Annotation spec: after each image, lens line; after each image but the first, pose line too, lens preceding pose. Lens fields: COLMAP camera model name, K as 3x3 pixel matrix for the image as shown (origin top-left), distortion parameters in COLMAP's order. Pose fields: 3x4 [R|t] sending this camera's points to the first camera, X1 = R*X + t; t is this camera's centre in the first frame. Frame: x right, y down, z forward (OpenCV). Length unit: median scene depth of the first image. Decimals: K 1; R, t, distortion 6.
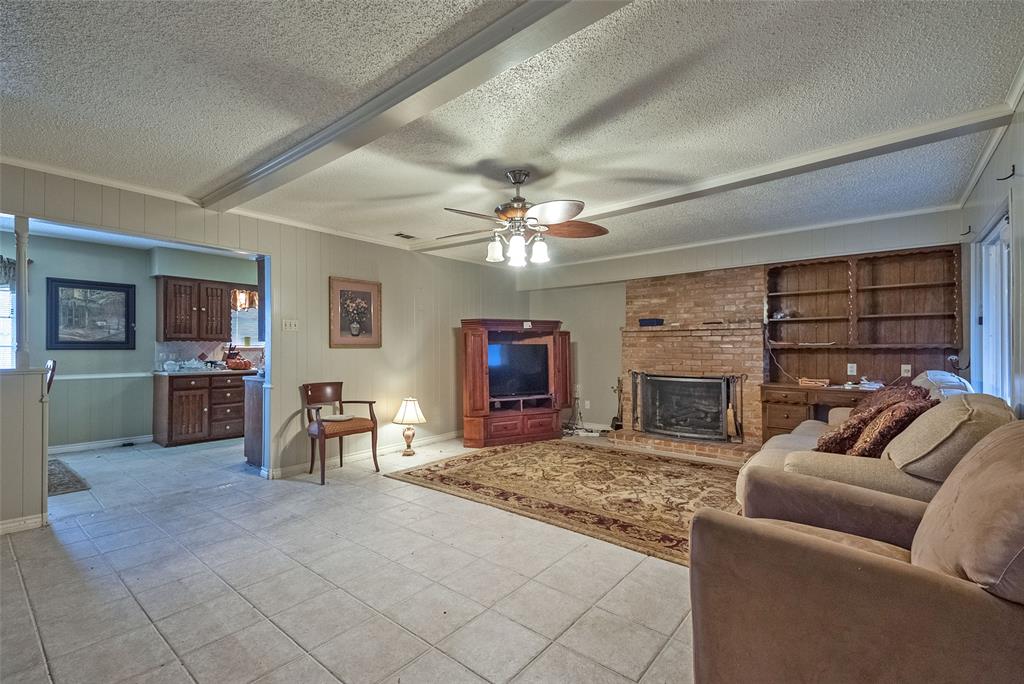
lens RADIAL K [[405.7, 0, 512.6], [0, 405.7, 348.6], [0, 0, 1]] dist [0.025914, -0.001962]
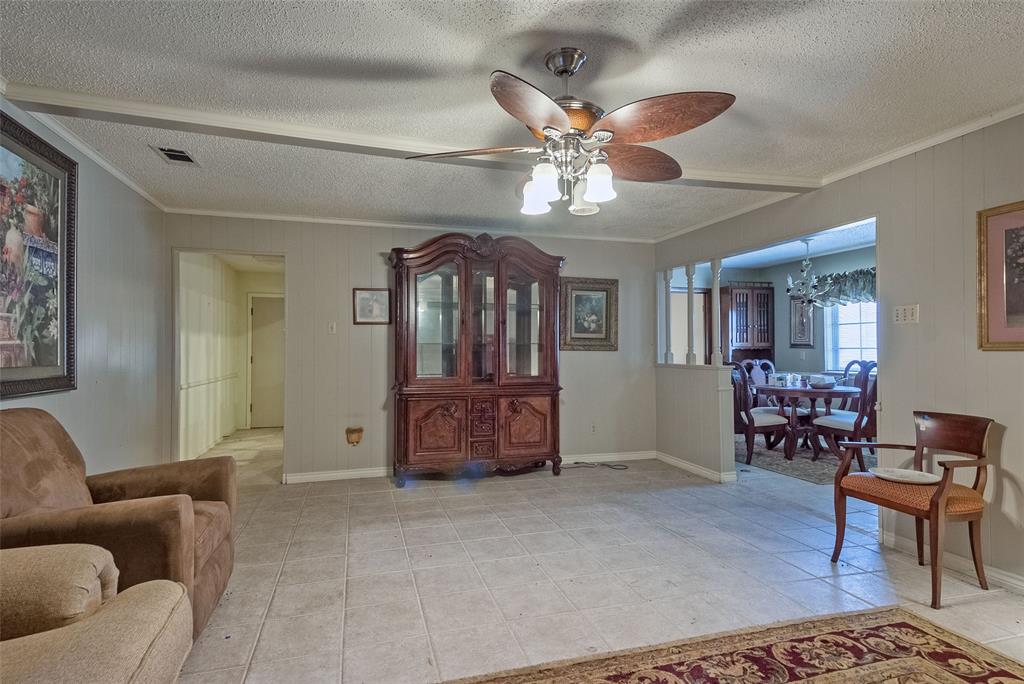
lens RADIAL K [[554.2, 0, 506.5], [0, 554.2, 344.5], [0, 0, 1]] dist [0.002546, -0.001047]
pose [[-0.579057, -0.008182, -0.815246, 0.426098], [0.004345, 0.999904, -0.013122, -0.002056], [0.815276, -0.011141, -0.578966, 0.831722]]
